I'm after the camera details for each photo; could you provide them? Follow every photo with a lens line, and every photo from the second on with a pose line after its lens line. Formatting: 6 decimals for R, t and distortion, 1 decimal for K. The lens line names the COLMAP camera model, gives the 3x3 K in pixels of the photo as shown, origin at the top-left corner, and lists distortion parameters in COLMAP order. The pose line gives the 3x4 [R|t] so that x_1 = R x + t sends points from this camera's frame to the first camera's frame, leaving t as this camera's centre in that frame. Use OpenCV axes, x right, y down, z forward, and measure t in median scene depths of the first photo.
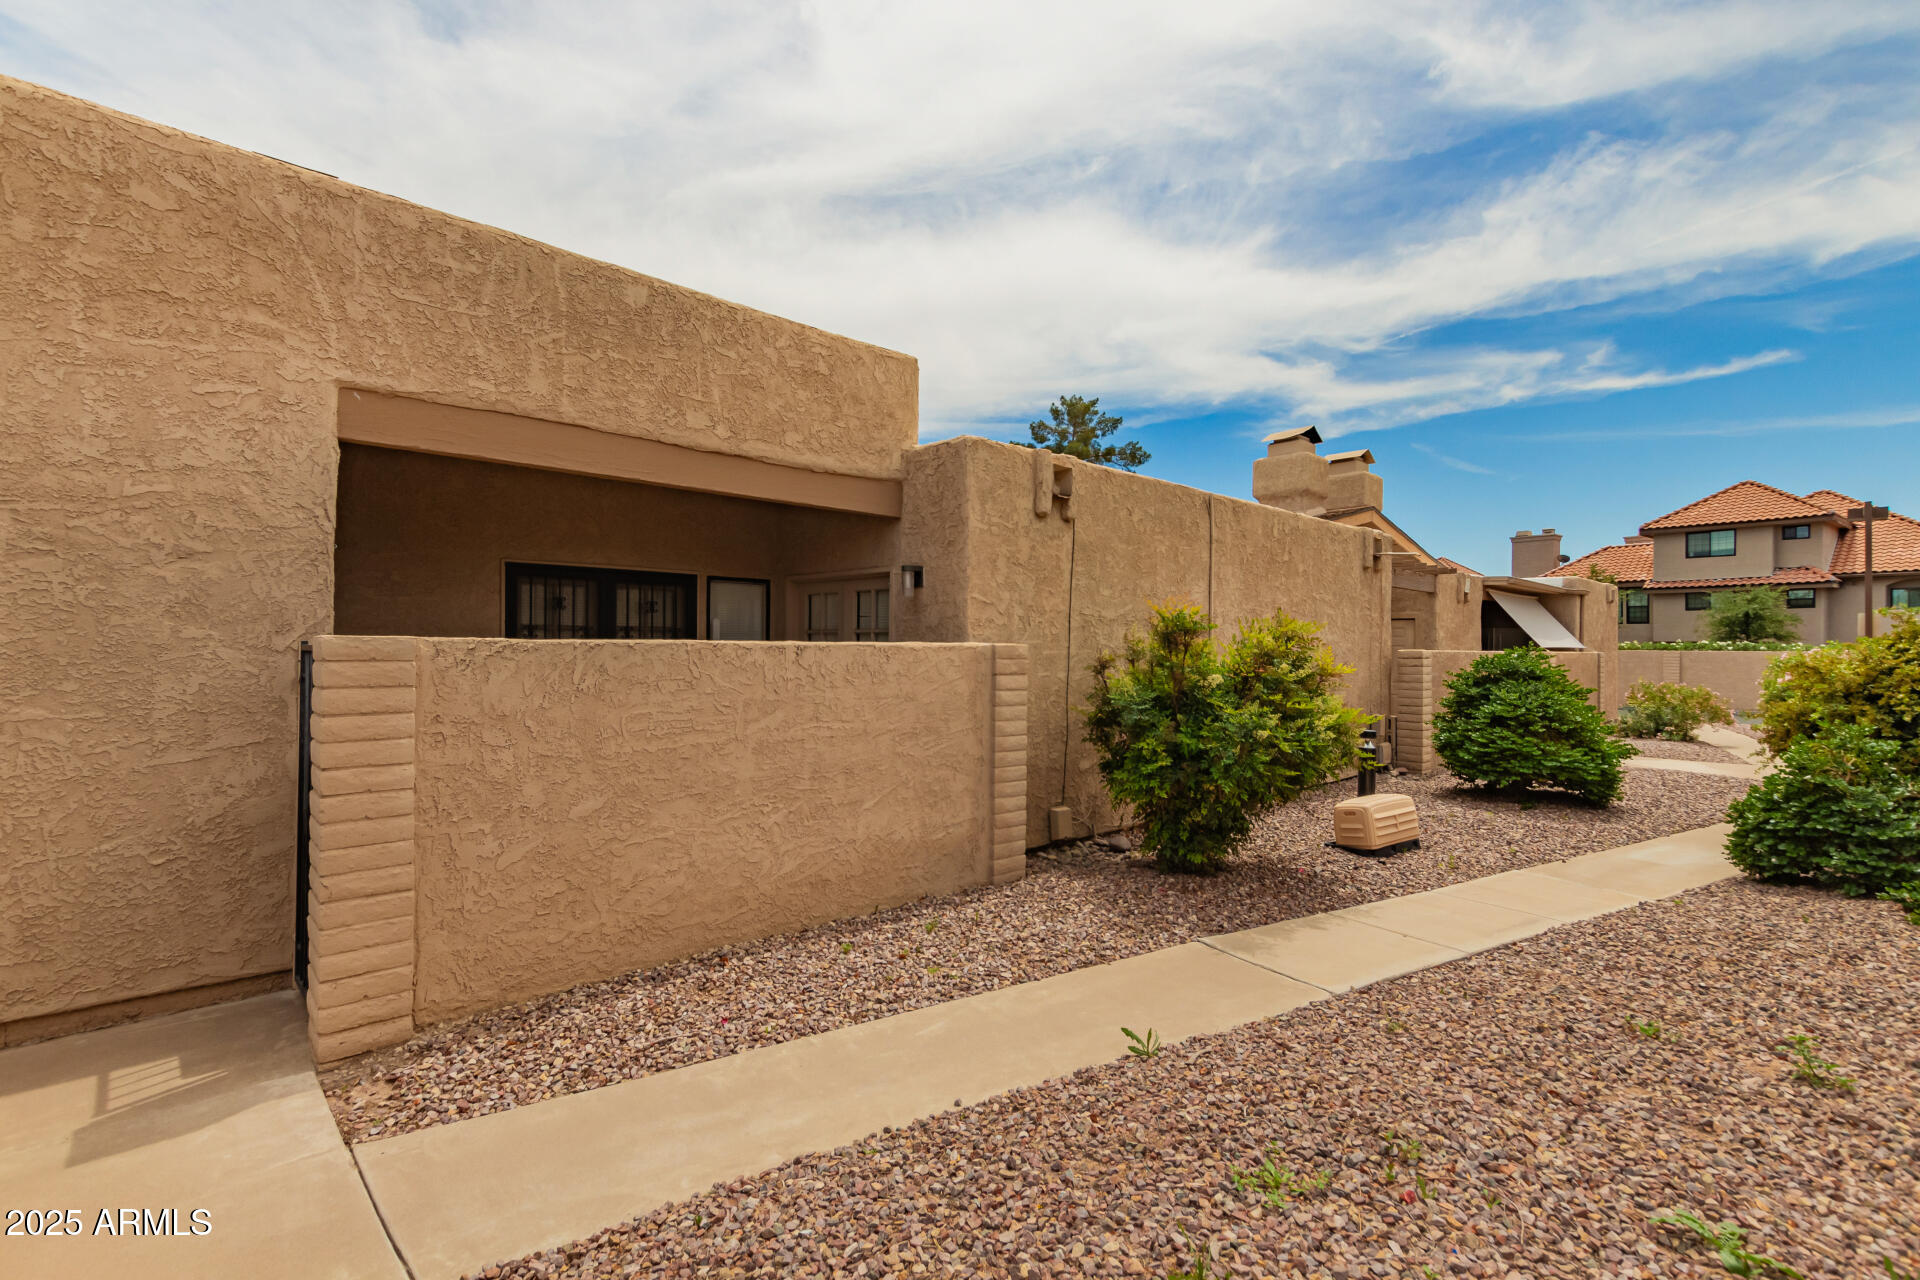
lens RADIAL K [[879.7, 0, 954.6], [0, 879.7, 644.9], [0, 0, 1]] dist [0.005535, 0.000835]
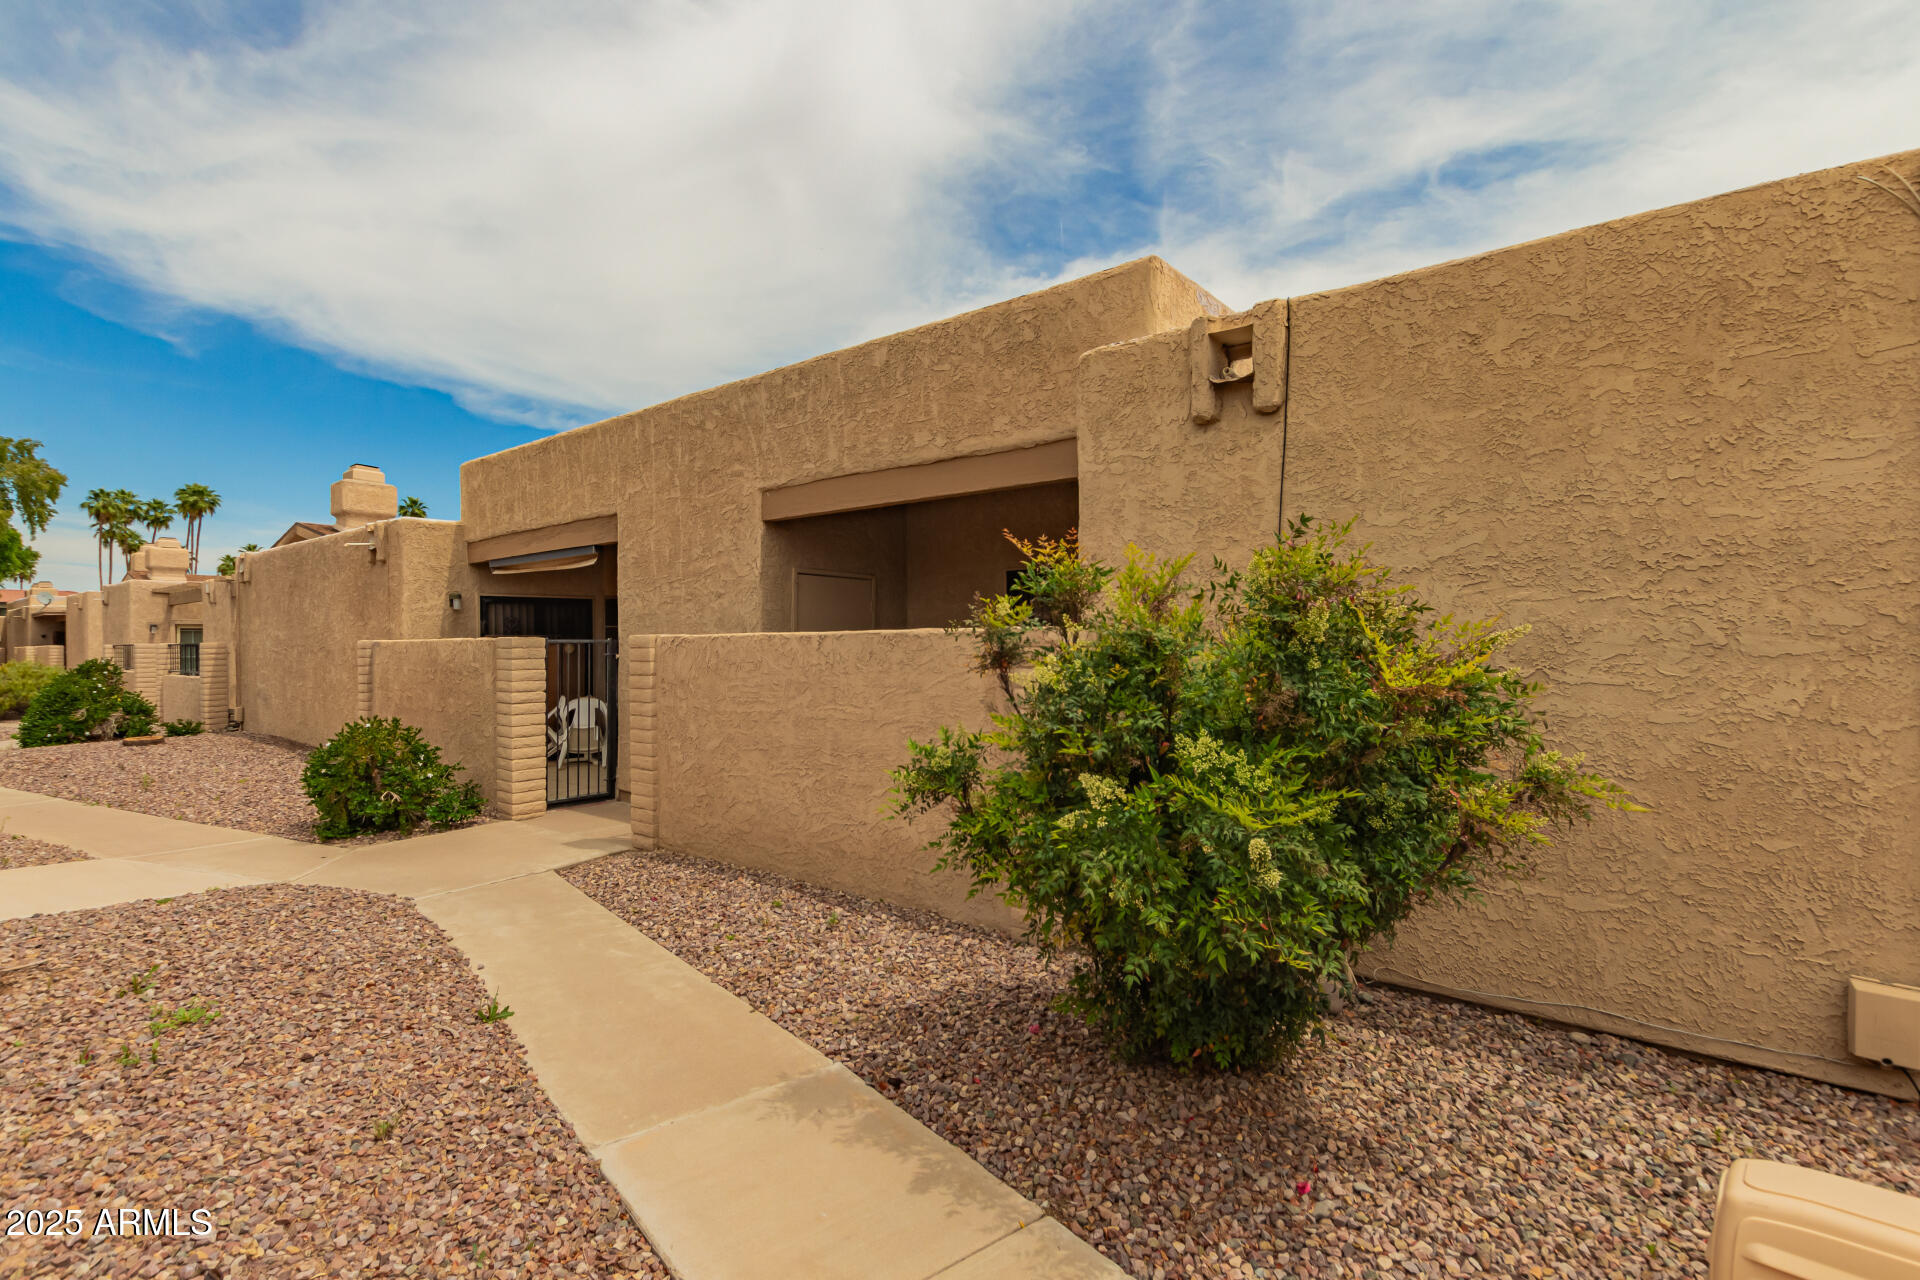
lens RADIAL K [[879.7, 0, 960.0], [0, 879.7, 646.7], [0, 0, 1]] dist [0.005535, 0.000835]
pose [[0.144649, -0.004514, -0.989473, 0.853914], [0.009827, 0.999947, -0.003125, 0.018503], [0.989434, -0.009272, 0.144686, 0.893628]]
